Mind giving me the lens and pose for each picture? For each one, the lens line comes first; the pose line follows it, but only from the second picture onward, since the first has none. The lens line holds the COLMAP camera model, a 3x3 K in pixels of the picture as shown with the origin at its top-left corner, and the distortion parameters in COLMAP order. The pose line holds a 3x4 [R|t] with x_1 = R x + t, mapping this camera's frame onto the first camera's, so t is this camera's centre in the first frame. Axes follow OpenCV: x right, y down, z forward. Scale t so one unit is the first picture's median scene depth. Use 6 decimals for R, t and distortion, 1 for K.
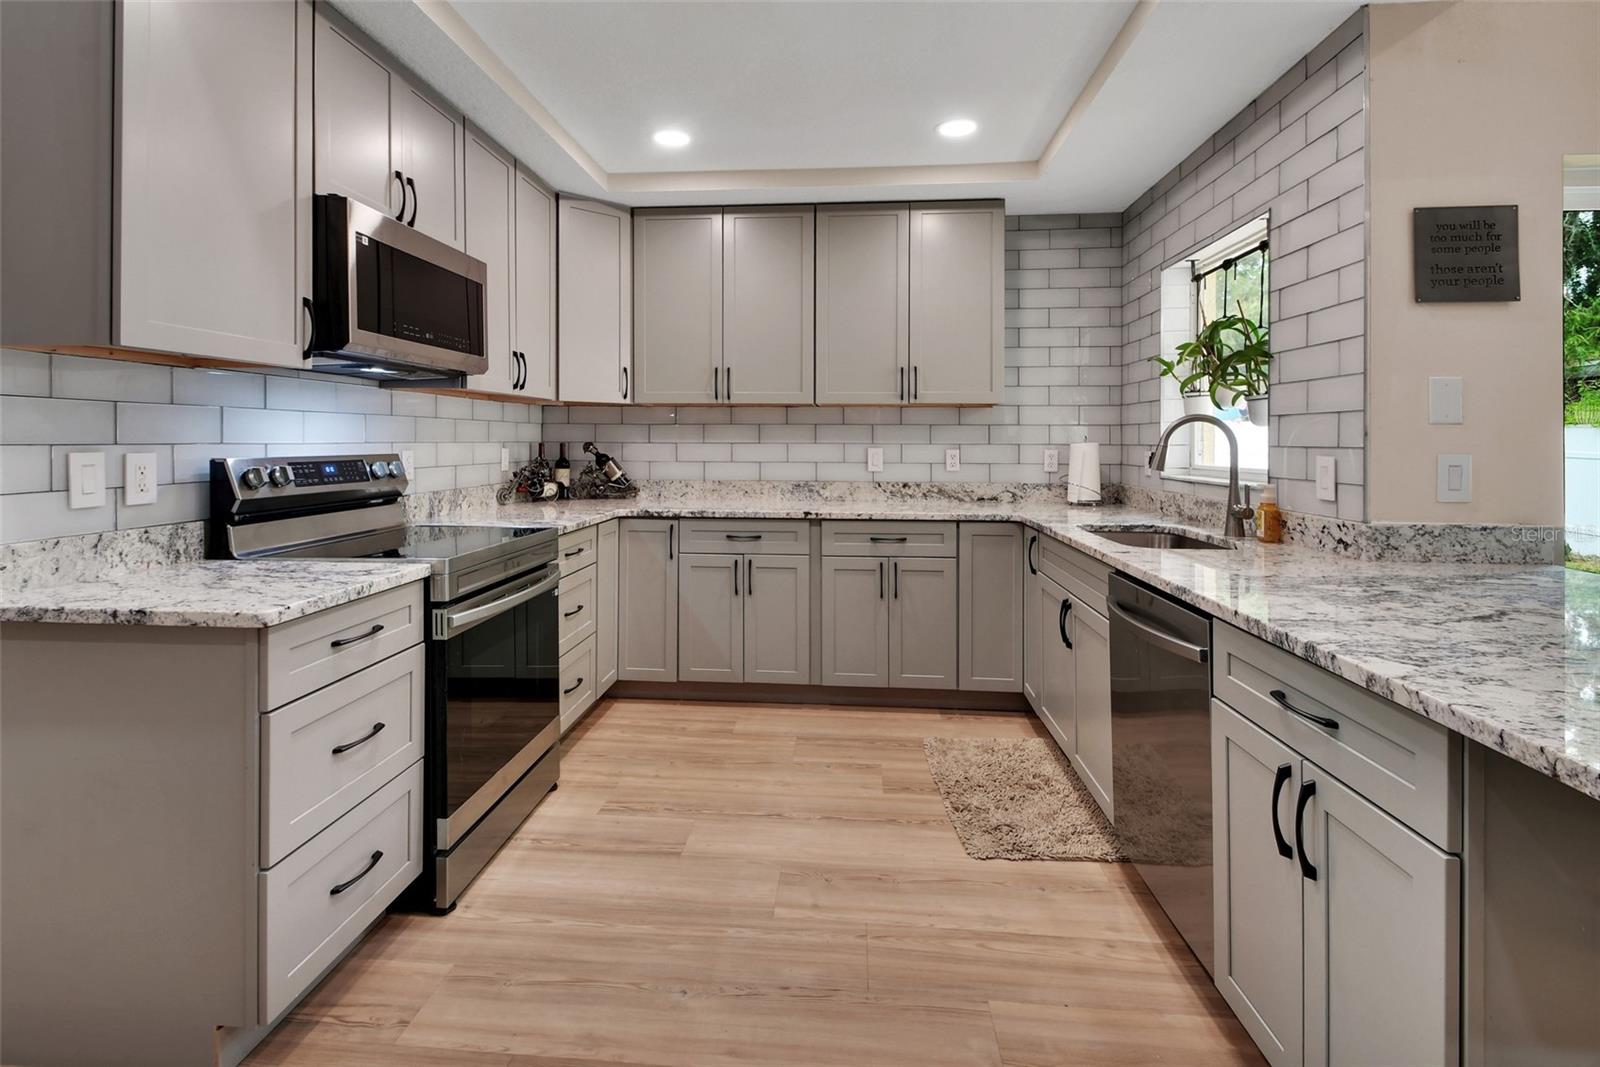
lens RADIAL K [[764.5, 0, 775.2], [0, 764.5, 447.4], [0, 0, 1]] dist [0.013133, -0.000321]
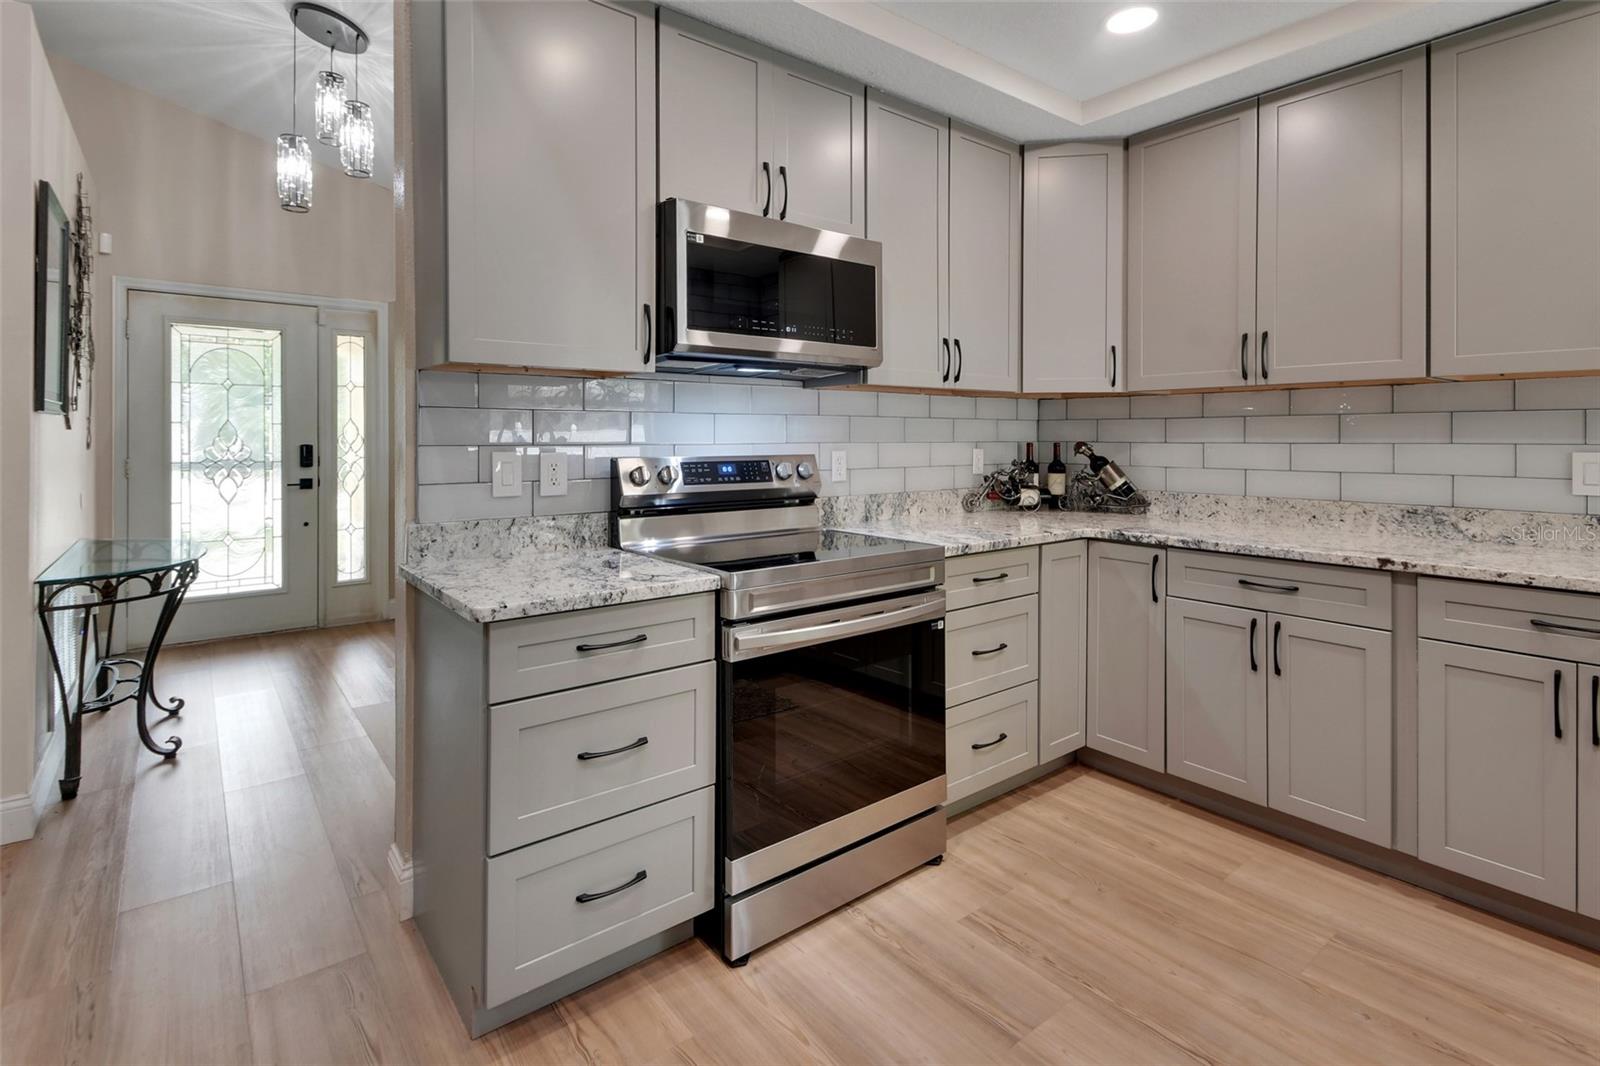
lens RADIAL K [[763.7, 0, 795.1], [0, 763.7, 444.8], [0, 0, 1]] dist [0.017518, -0.006410]
pose [[0.690419, 0.002116, -0.723406, 0.171499], [-0.003086, 0.999995, -0.000020, -0.003304], [0.723403, 0.002246, 0.690422, 0.271805]]
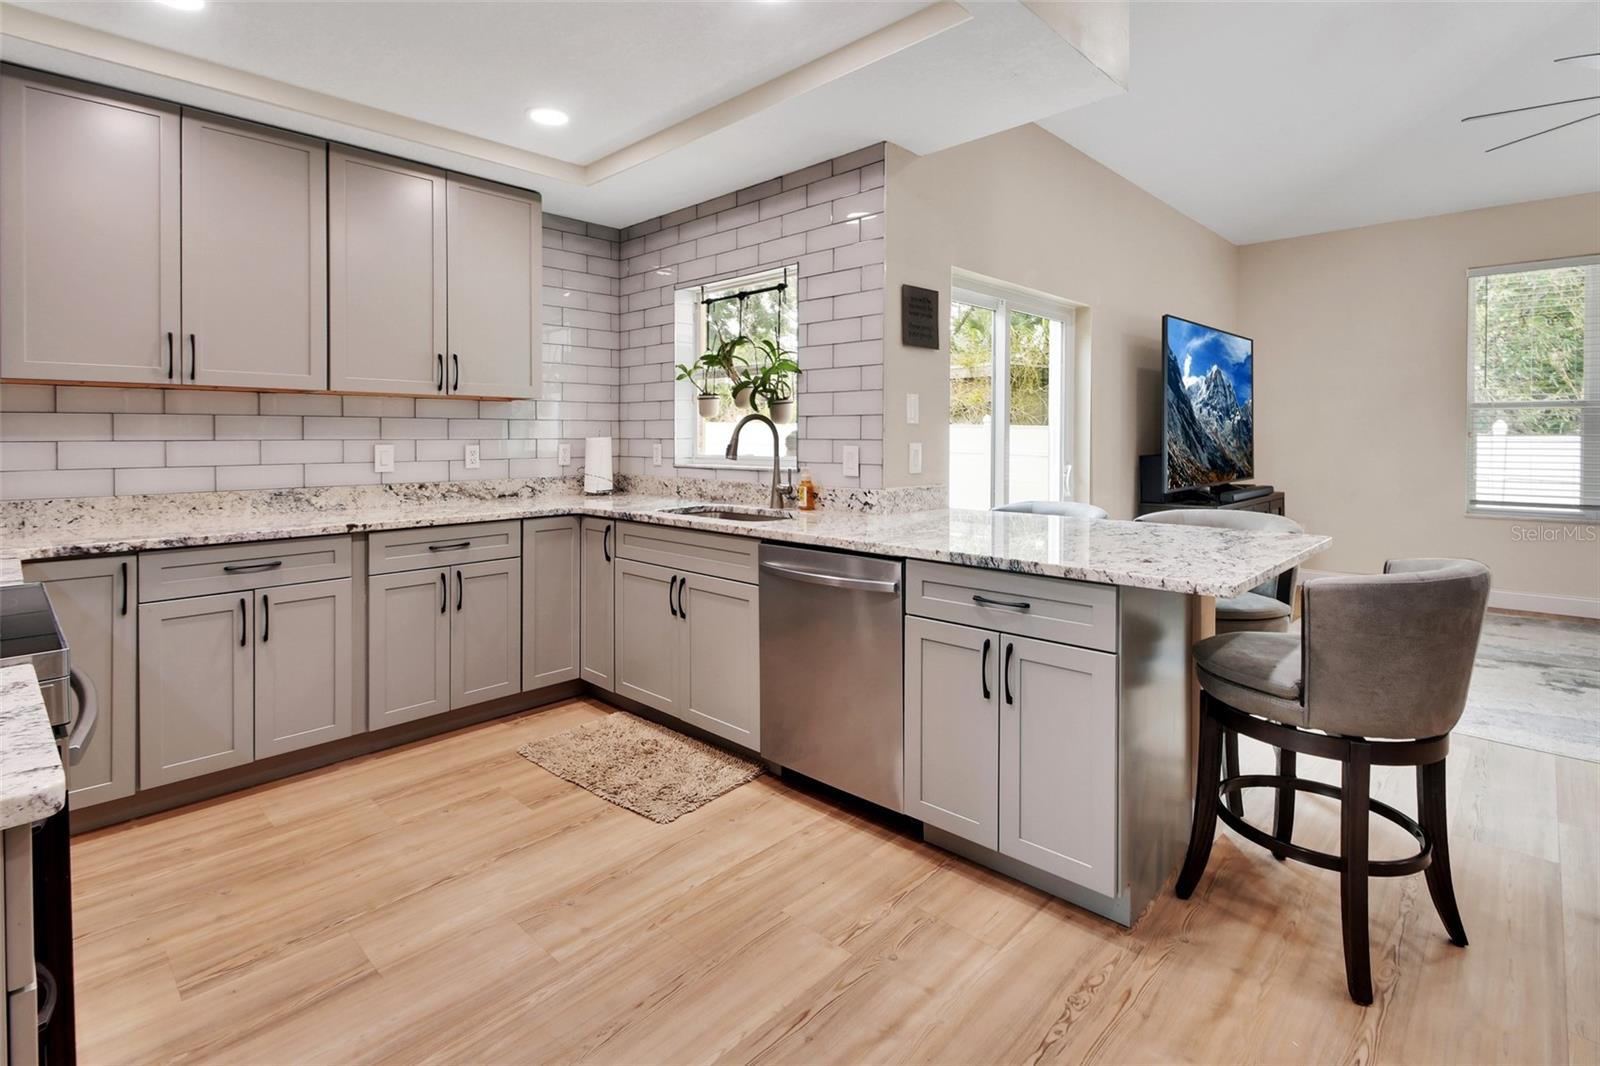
lens RADIAL K [[772.4, 0, 784.3], [0, 772.4, 450.8], [0, 0, 1]] dist [0.010249, -0.000687]
pose [[0.622391, -0.019833, 0.782455, -0.337841], [0.009874, 0.999798, 0.017487, -0.003848], [-0.782644, -0.003158, 0.622462, 0.138053]]
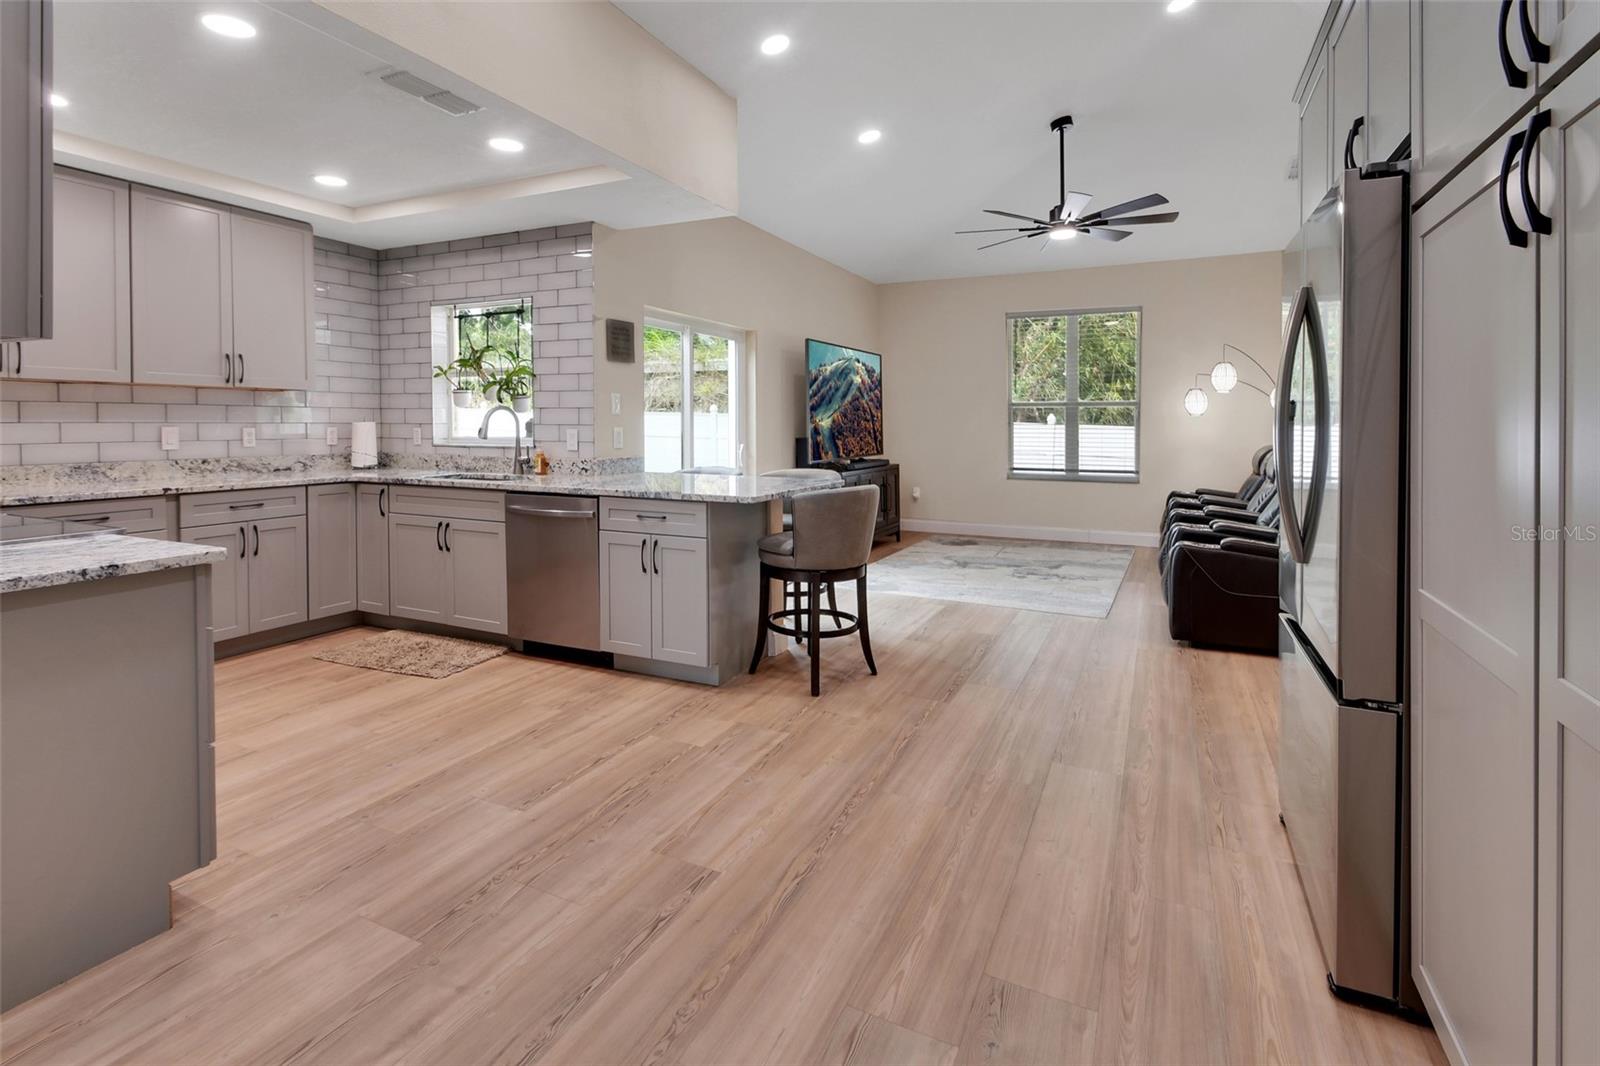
lens RADIAL K [[774.4, 0, 791.2], [0, 774.4, 466.5], [0, 0, 1]] dist [0.015969, -0.000358]
pose [[0.343930, -0.055222, 0.937370, -0.716060], [0.004030, 0.998347, 0.057335, -0.003554], [-0.938987, -0.015941, 0.343584, -0.184369]]
